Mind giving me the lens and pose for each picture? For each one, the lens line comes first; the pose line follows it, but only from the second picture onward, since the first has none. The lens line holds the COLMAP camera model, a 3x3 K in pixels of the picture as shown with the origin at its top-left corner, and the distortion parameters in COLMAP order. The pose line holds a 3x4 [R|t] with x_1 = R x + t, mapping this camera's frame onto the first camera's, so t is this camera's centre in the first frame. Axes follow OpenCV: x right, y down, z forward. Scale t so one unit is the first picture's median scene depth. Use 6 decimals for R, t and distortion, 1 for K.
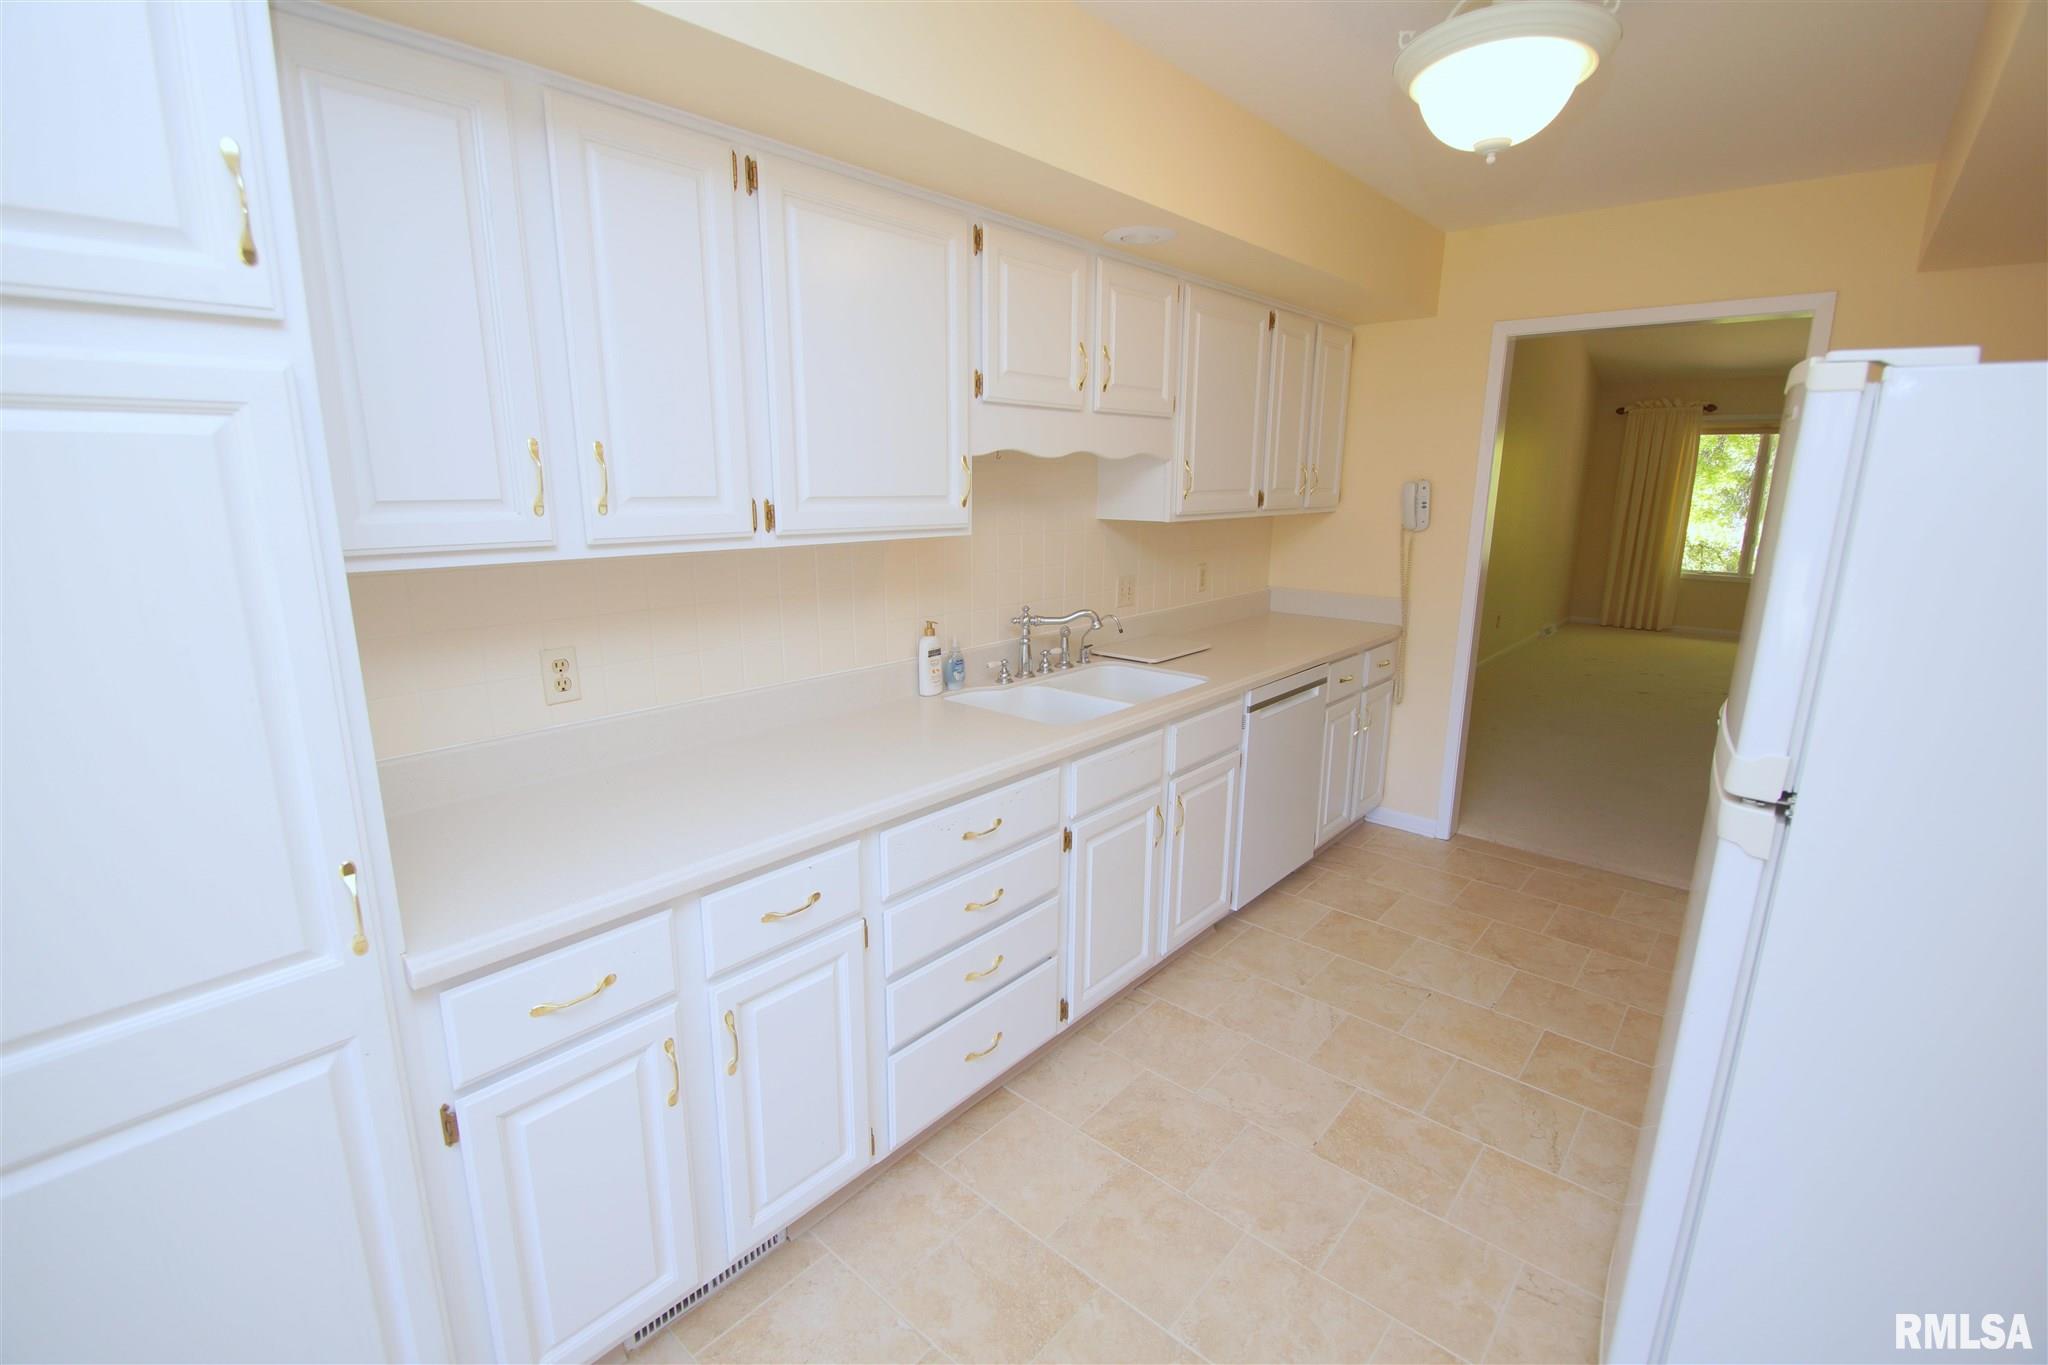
lens RADIAL K [[920.6, 0, 1026.5], [0, 920.6, 677.5], [0, 0, 1]] dist [-0.002738, -0.000484]
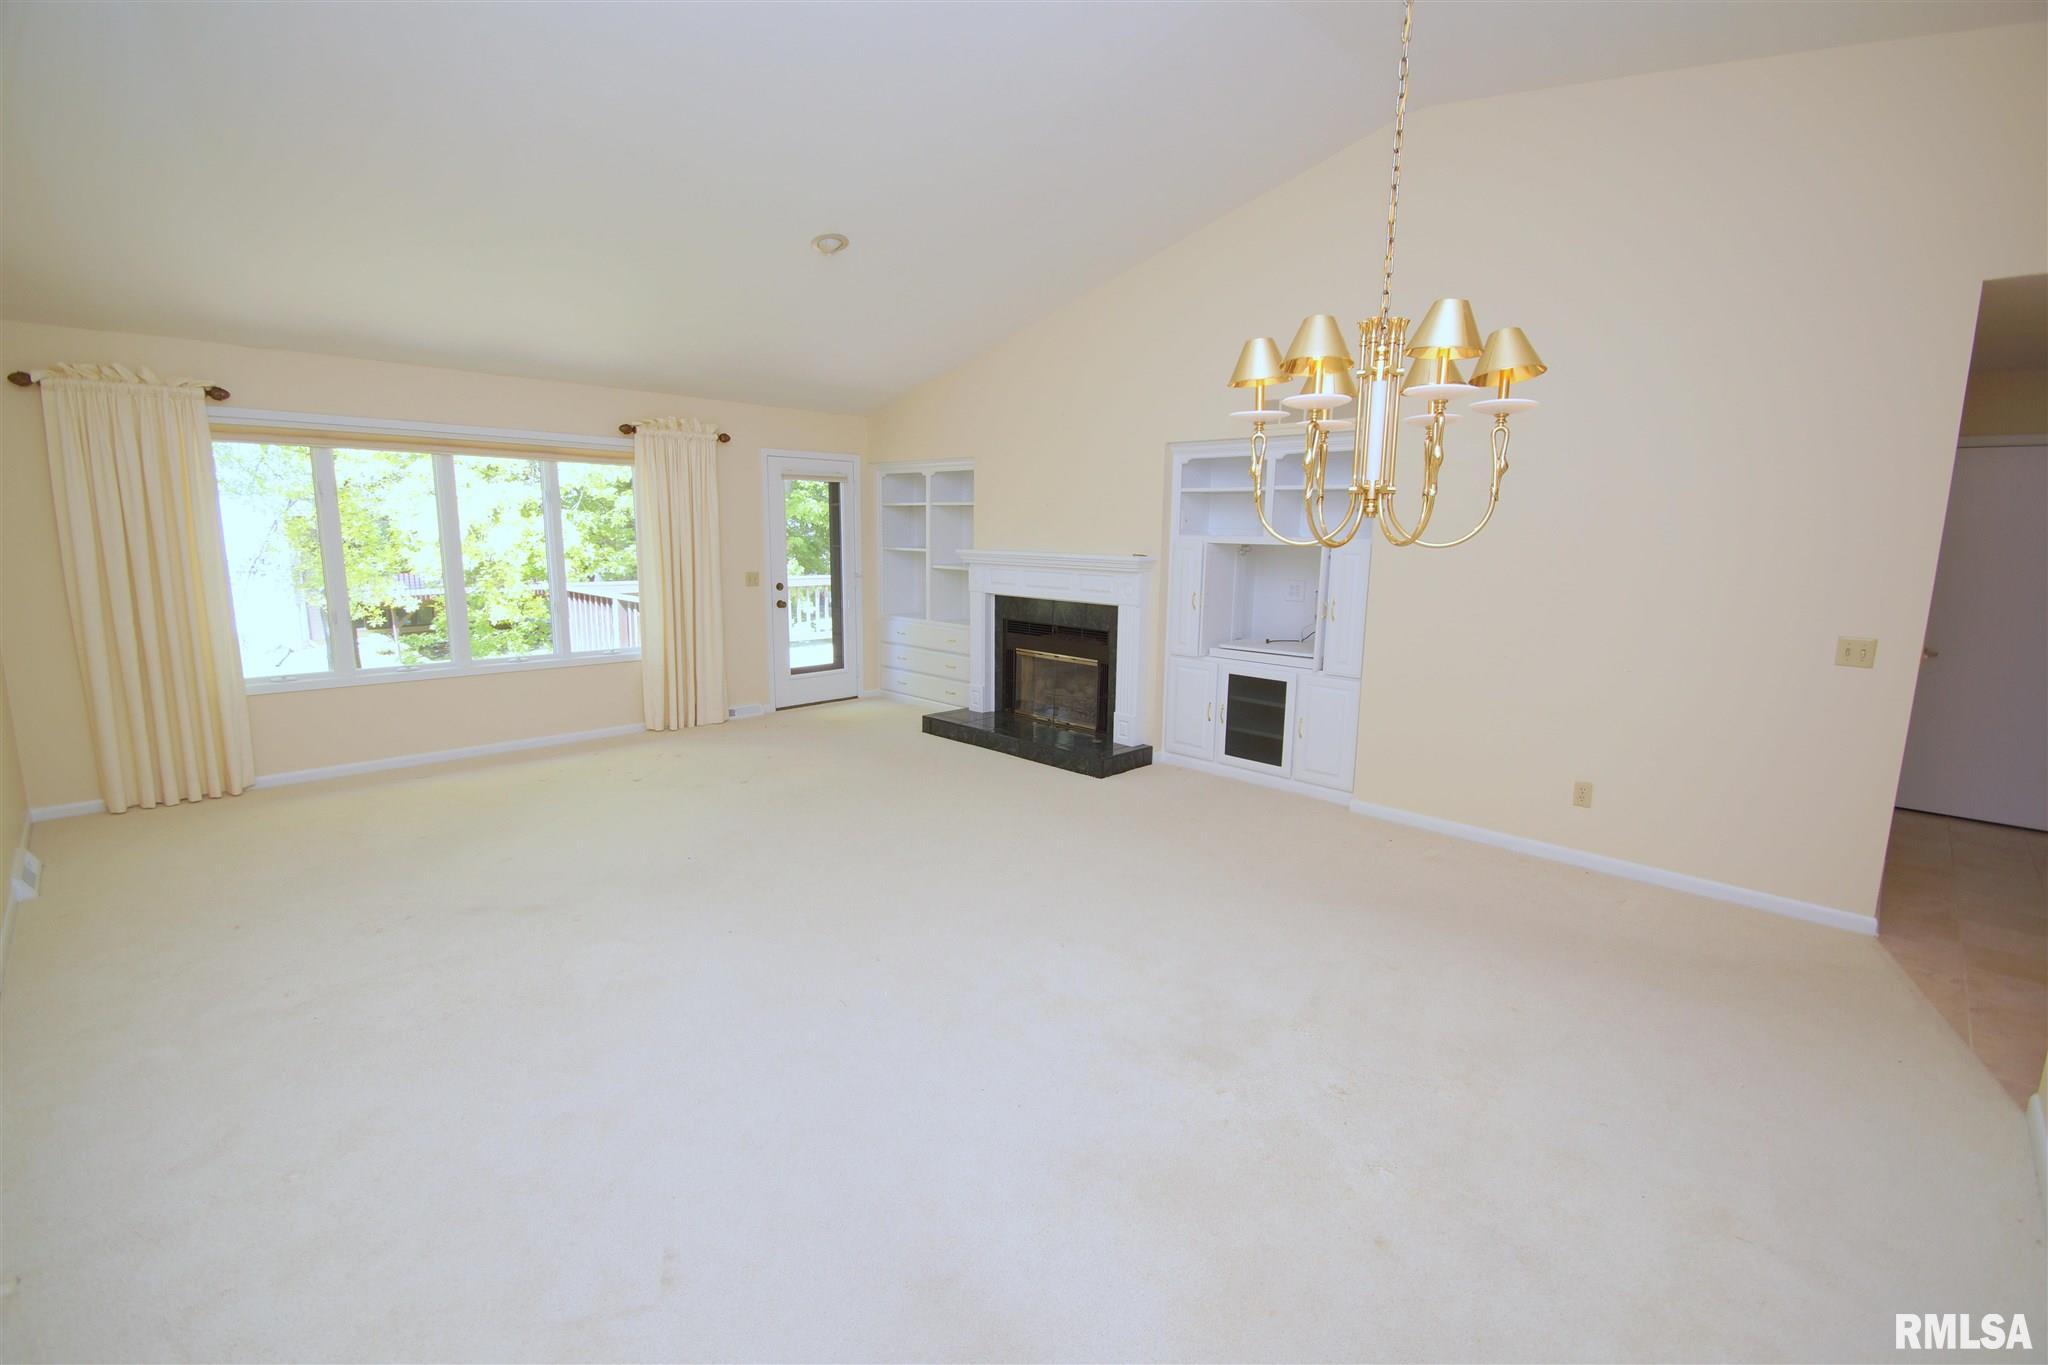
lens RADIAL K [[920.6, 0, 1022.1], [0, 920.6, 671.0], [0, 0, 1]] dist [-0.002738, -0.000484]
pose [[0.047960, -0.170757, 0.984145, 0.353665], [0.220213, 0.962843, 0.156329, -0.204933], [-0.974272, 0.209224, 0.083781, 0.946382]]
